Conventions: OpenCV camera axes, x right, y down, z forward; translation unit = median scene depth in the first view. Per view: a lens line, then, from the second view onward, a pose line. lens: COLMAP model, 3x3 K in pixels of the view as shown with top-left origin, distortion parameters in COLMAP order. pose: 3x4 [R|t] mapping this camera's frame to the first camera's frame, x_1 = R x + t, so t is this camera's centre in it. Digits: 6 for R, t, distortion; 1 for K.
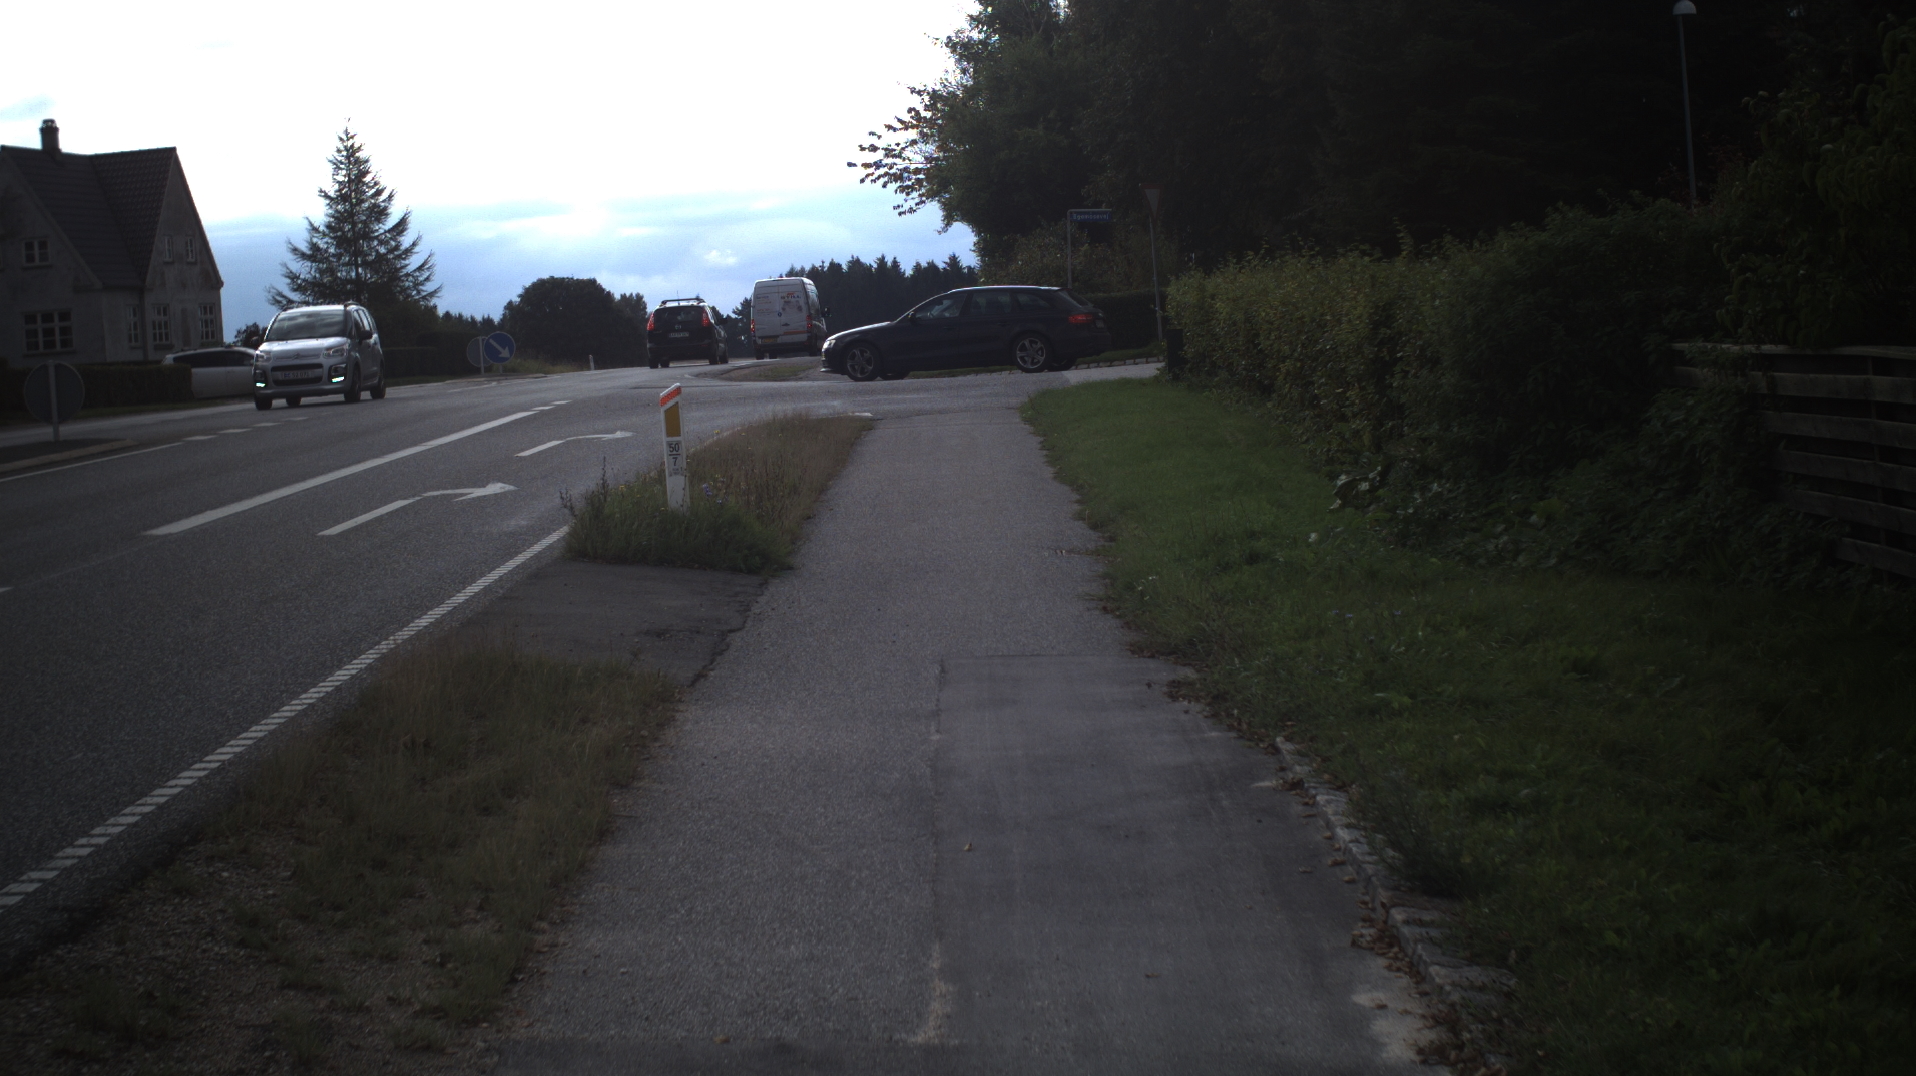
lens RADIAL K [[3500.1, 0, 958.0], [0, 3500.1, 538.0], [0, 0, 1]] dist [-0.287716, 0.361467]
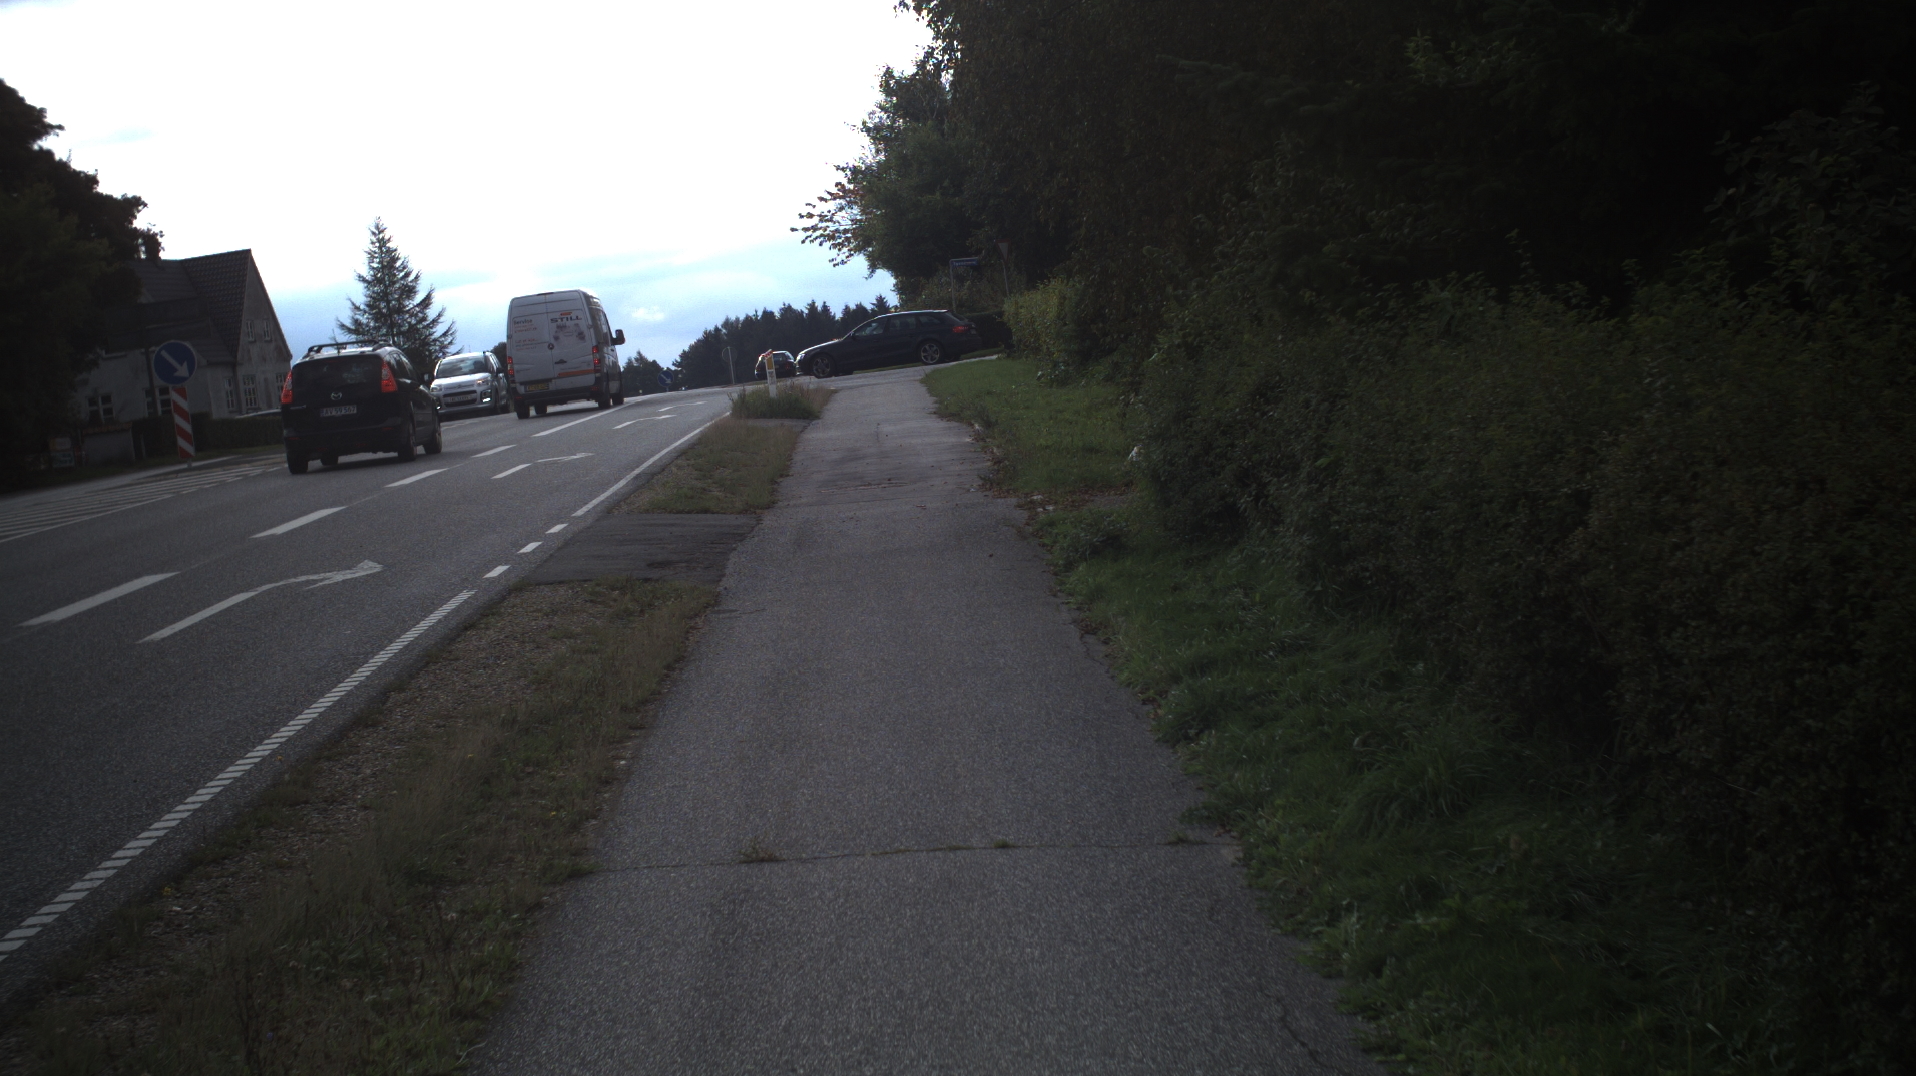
lens RADIAL K [[3500.1, 0, 958.0], [0, 3500.1, 538.0], [0, 0, 1]] dist [-0.287716, 0.361467]
pose [[0.997653, -0.066543, 0.016172, 0.001161], [0.066717, 0.997717, -0.010493, 0.022697], [-0.015437, 0.011548, 0.999814, -0.273509]]
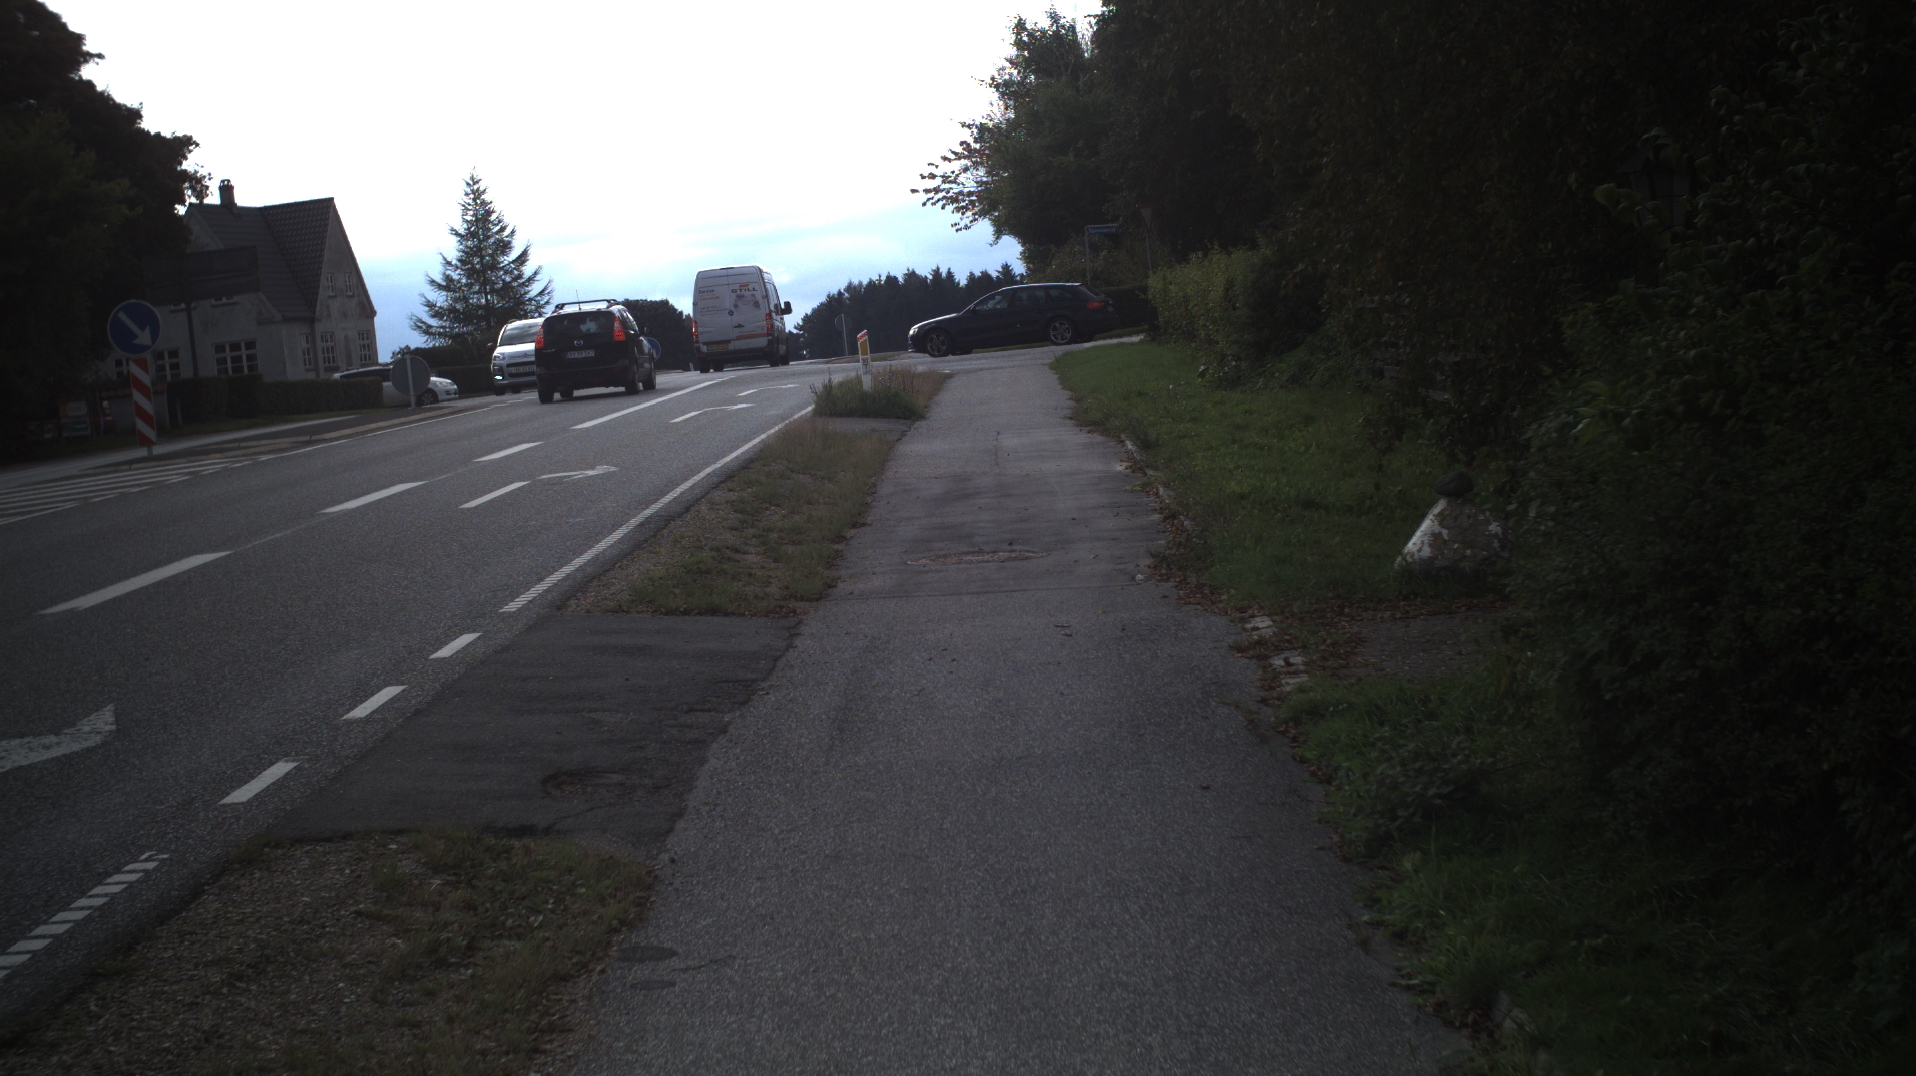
lens RADIAL K [[3500.1, 0, 958.0], [0, 3500.1, 538.0], [0, 0, 1]] dist [-0.287716, 0.361467]
pose [[0.999045, -0.039701, -0.018251, 0.001140], [0.039650, 0.999209, -0.003155, 0.014963], [0.018361, 0.002429, 0.999828, -0.181971]]
